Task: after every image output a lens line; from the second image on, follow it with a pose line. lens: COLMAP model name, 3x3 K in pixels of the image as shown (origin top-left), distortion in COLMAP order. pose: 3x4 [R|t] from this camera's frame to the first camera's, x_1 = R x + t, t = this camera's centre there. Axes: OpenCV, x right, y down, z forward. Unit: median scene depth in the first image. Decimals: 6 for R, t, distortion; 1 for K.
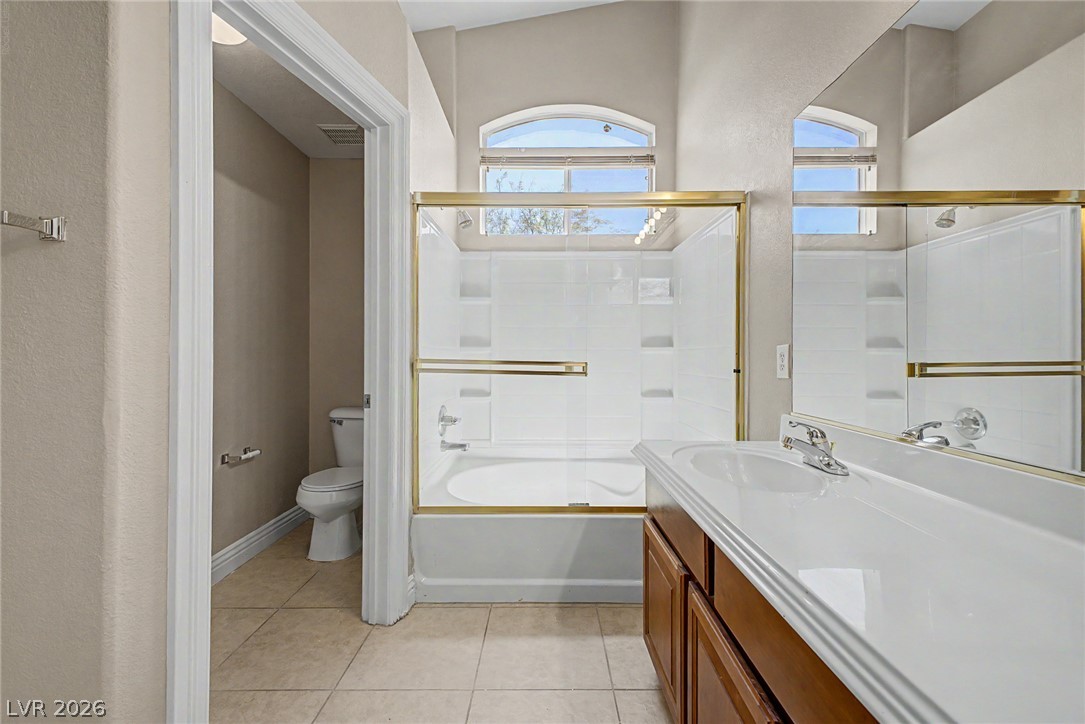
lens RADIAL K [[428.1, 0, 542.1], [0, 428.1, 356.7], [0, 0, 1]] dist [0.023794, -0.010048]
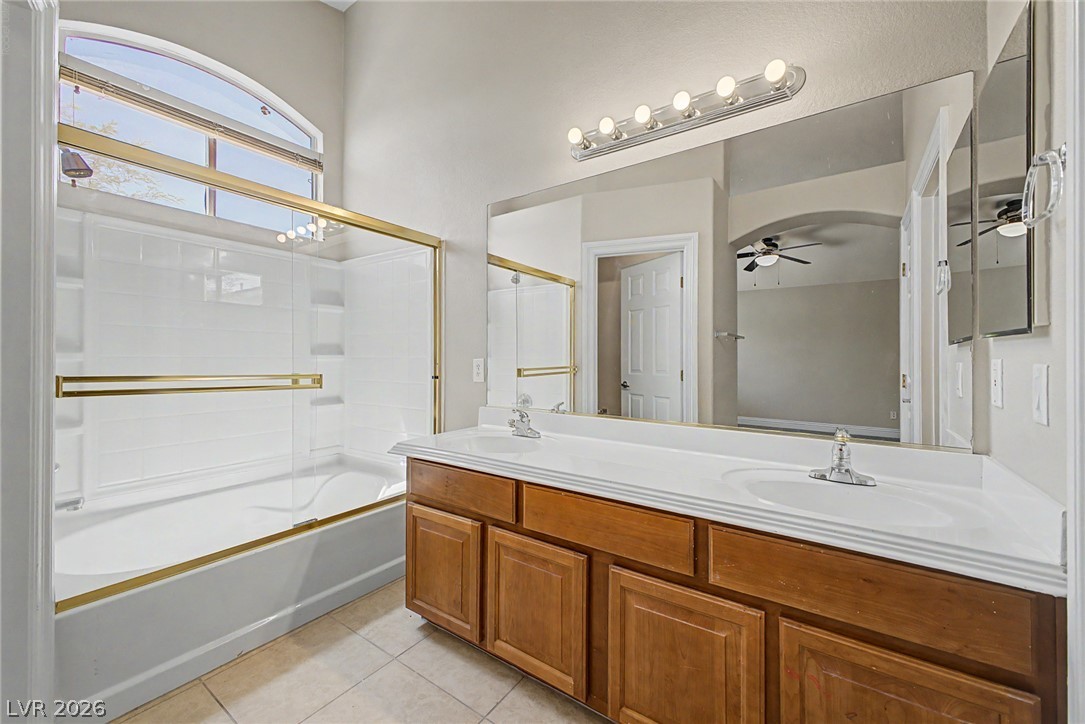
lens RADIAL K [[428.1, 0, 542.1], [0, 428.1, 356.7], [0, 0, 1]] dist [0.023794, -0.010048]
pose [[0.561010, 0.004934, 0.827794, -0.418934], [-0.004156, 0.999986, -0.003144, -0.024997], [-0.827798, -0.001677, 0.561023, 0.019842]]
